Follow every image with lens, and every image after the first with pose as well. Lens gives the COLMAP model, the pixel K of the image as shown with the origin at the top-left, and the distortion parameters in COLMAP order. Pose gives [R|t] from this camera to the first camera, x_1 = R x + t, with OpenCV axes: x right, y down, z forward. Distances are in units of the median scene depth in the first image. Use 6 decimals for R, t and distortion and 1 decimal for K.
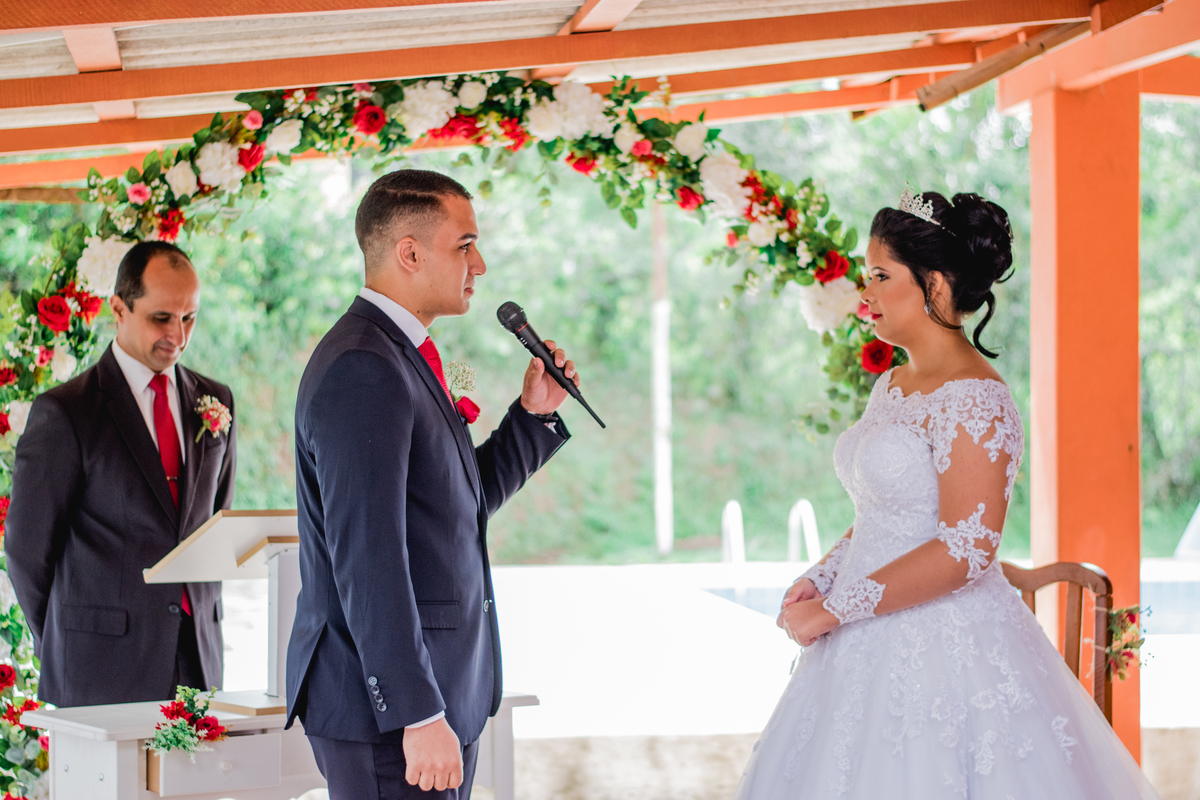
lens RADIAL K [[2471.7, 0, 597.5], [0, 2471.7, 397.4], [0, 0, 1]] dist [-0.152476, 0.000000]
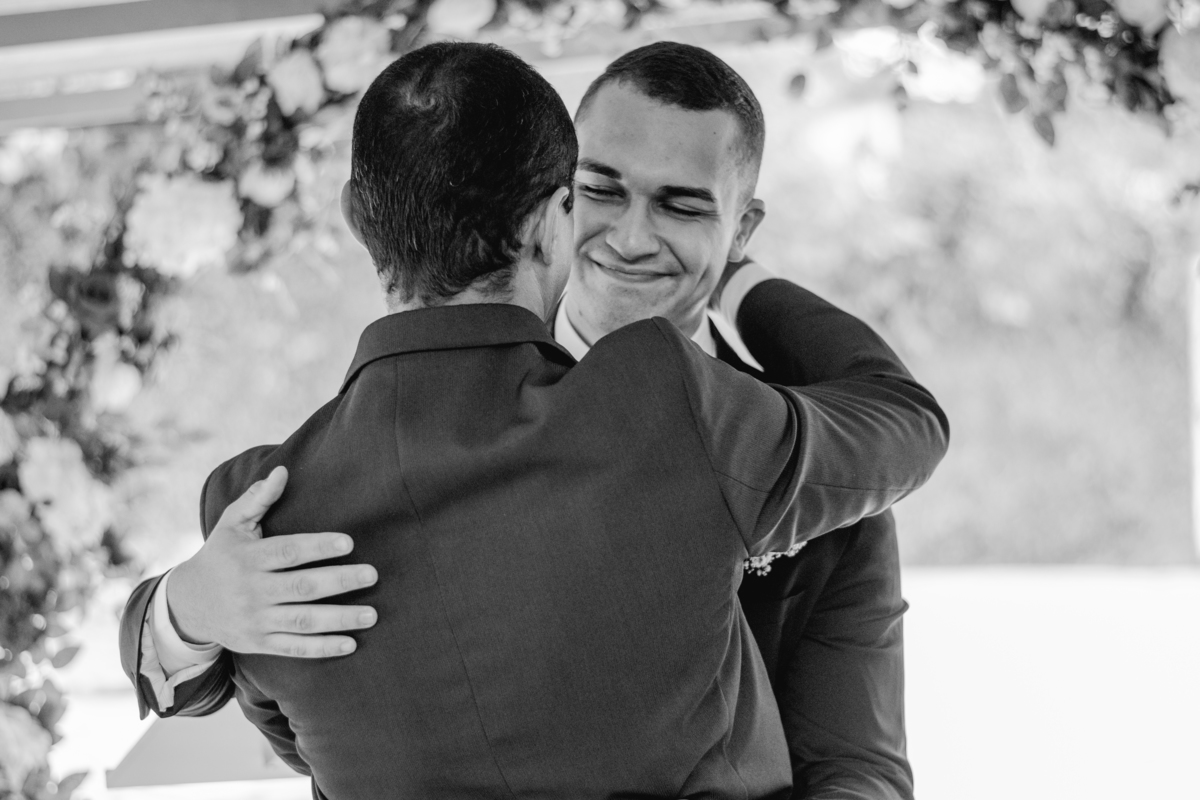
lens RADIAL K [[2471.7, 0, 605.2], [0, 2471.7, 401.2], [0, 0, 1]] dist [-0.152476, 0.000000]
pose [[0.974903, 0.001667, -0.222623, 0.042874], [0.002417, 0.999834, 0.018072, -0.018913], [0.222616, -0.018157, 0.974737, 0.405996]]
